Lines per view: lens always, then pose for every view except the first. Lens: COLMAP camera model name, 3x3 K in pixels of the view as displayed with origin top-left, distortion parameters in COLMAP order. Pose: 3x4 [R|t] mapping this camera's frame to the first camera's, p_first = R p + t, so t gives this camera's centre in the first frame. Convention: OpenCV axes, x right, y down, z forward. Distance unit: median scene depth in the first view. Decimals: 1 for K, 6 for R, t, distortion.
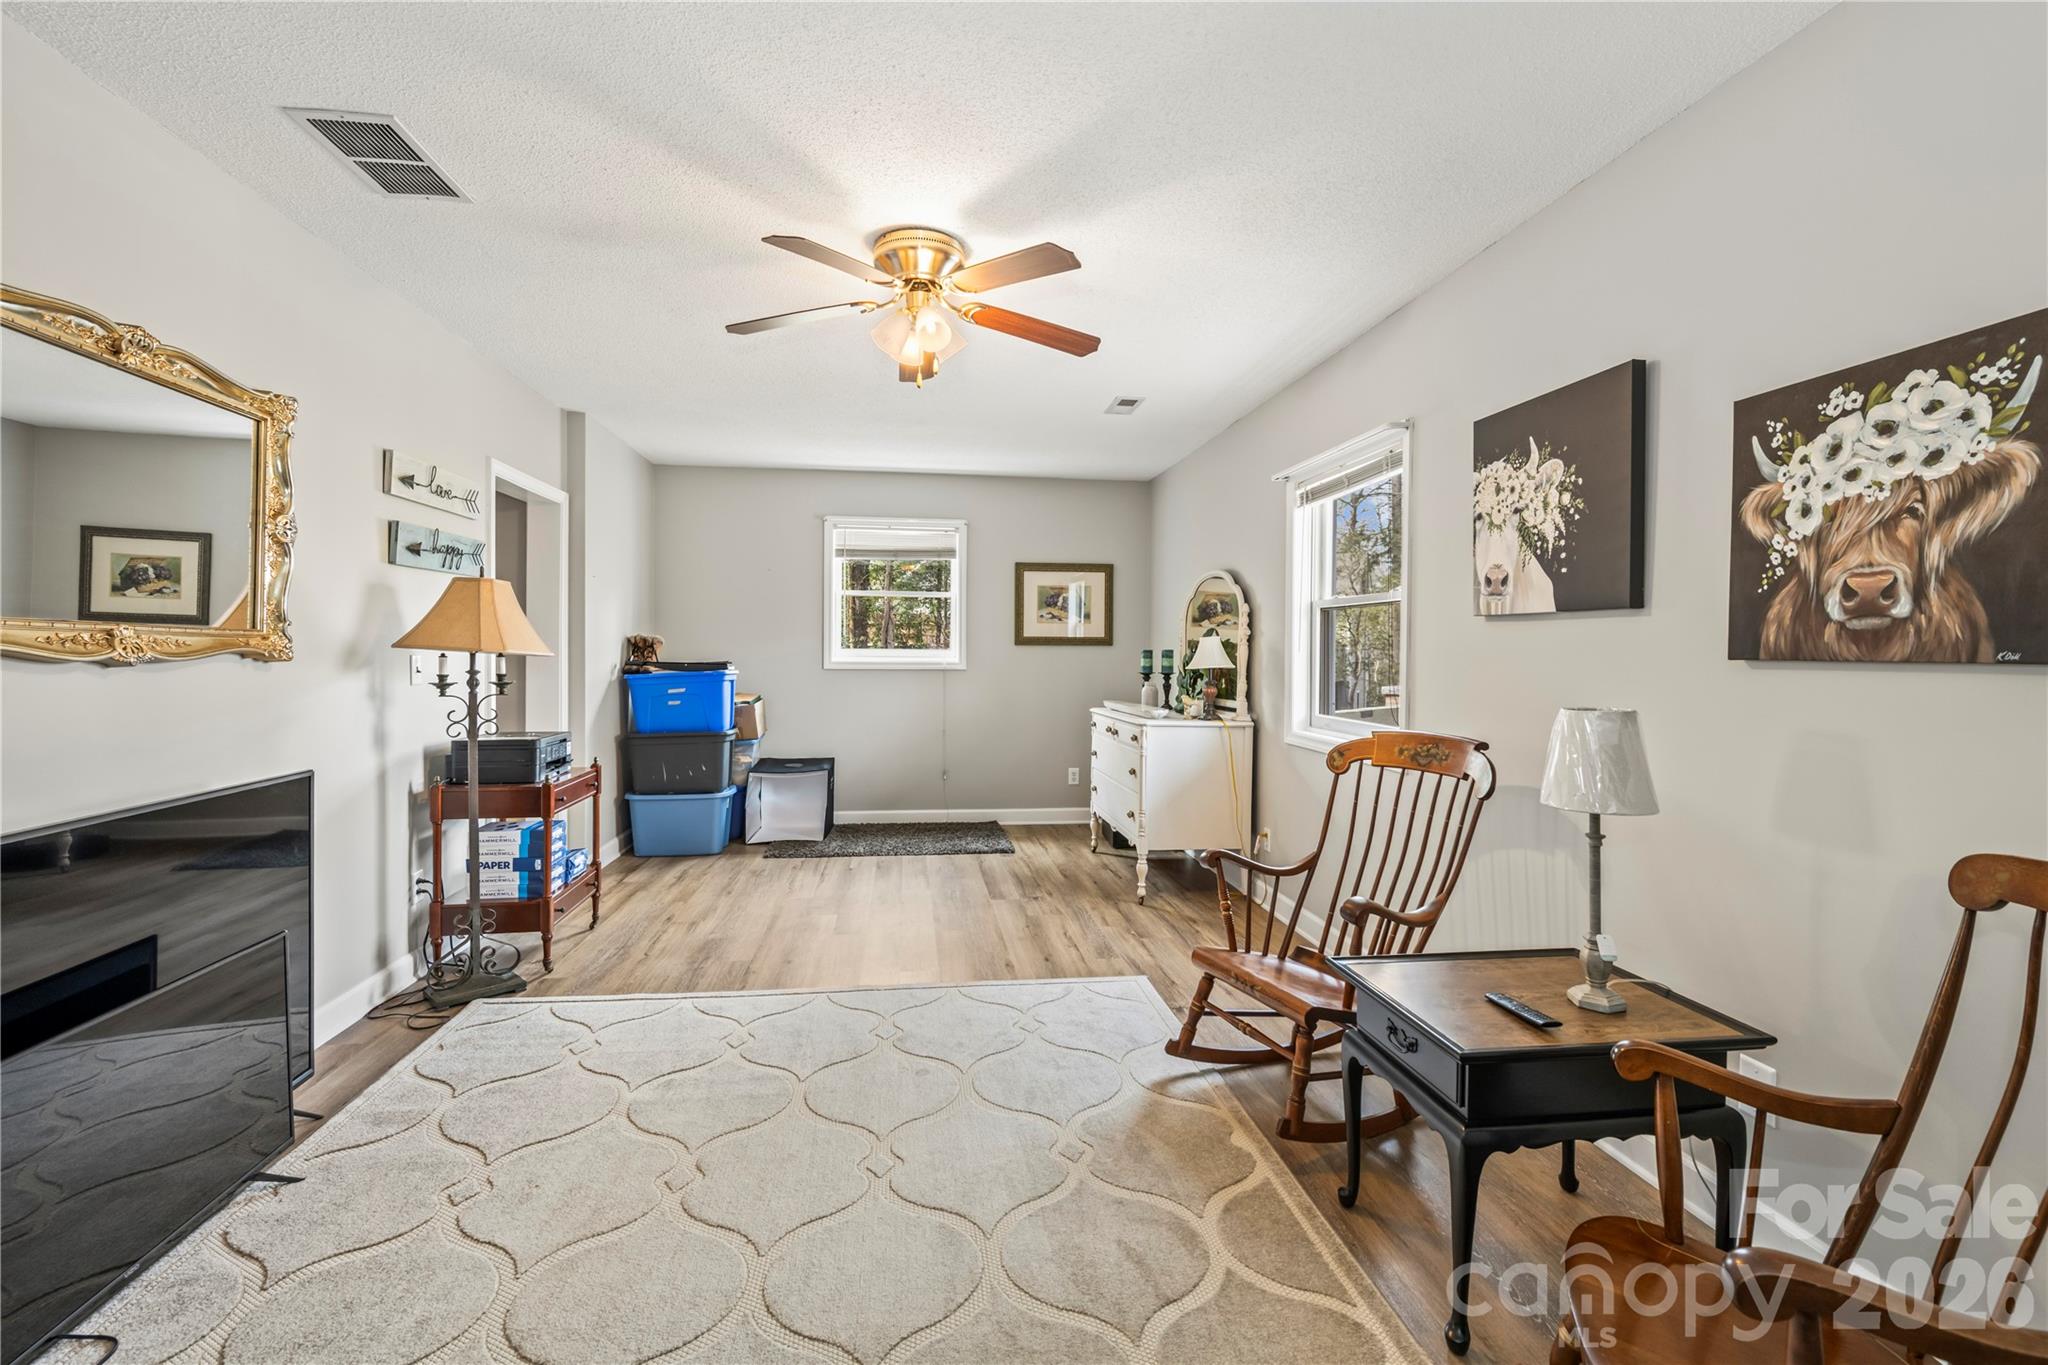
lens RADIAL K [[875.4, 0, 1018.2], [0, 875.4, 669.6], [0, 0, 1]] dist [-0.003974, 0.000274]
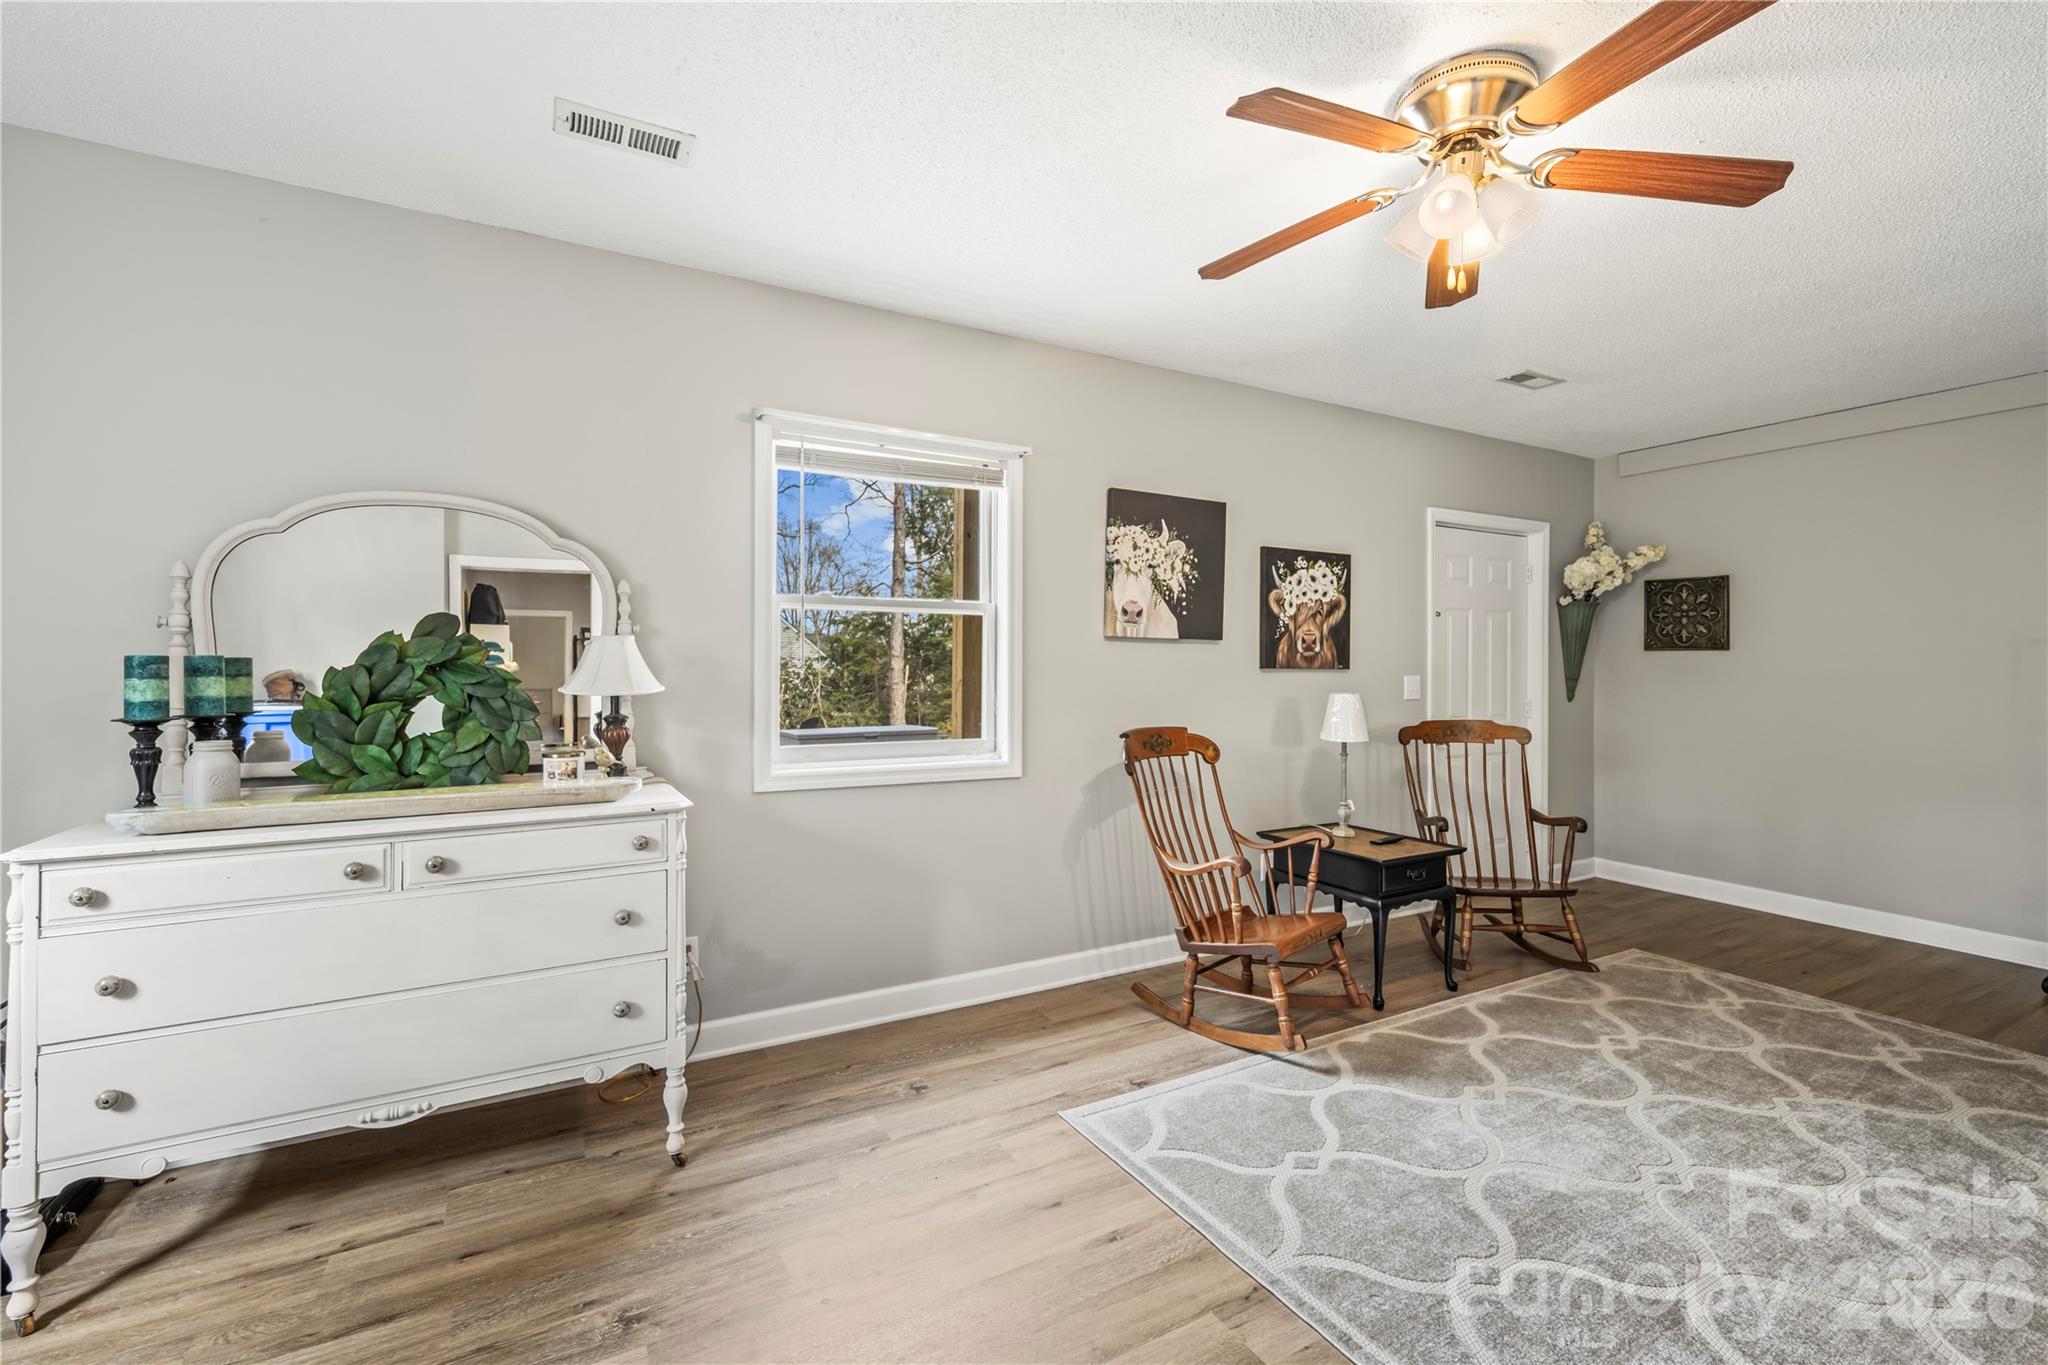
lens RADIAL K [[875.4, 0, 1018.9], [0, 875.4, 669.2], [0, 0, 1]] dist [-0.003974, 0.000274]
pose [[-0.368975, 0.000027, 0.929439, -0.926426], [0.018251, 0.999807, 0.007216, -0.035943], [-0.929260, 0.019625, -0.368905, 2.340160]]
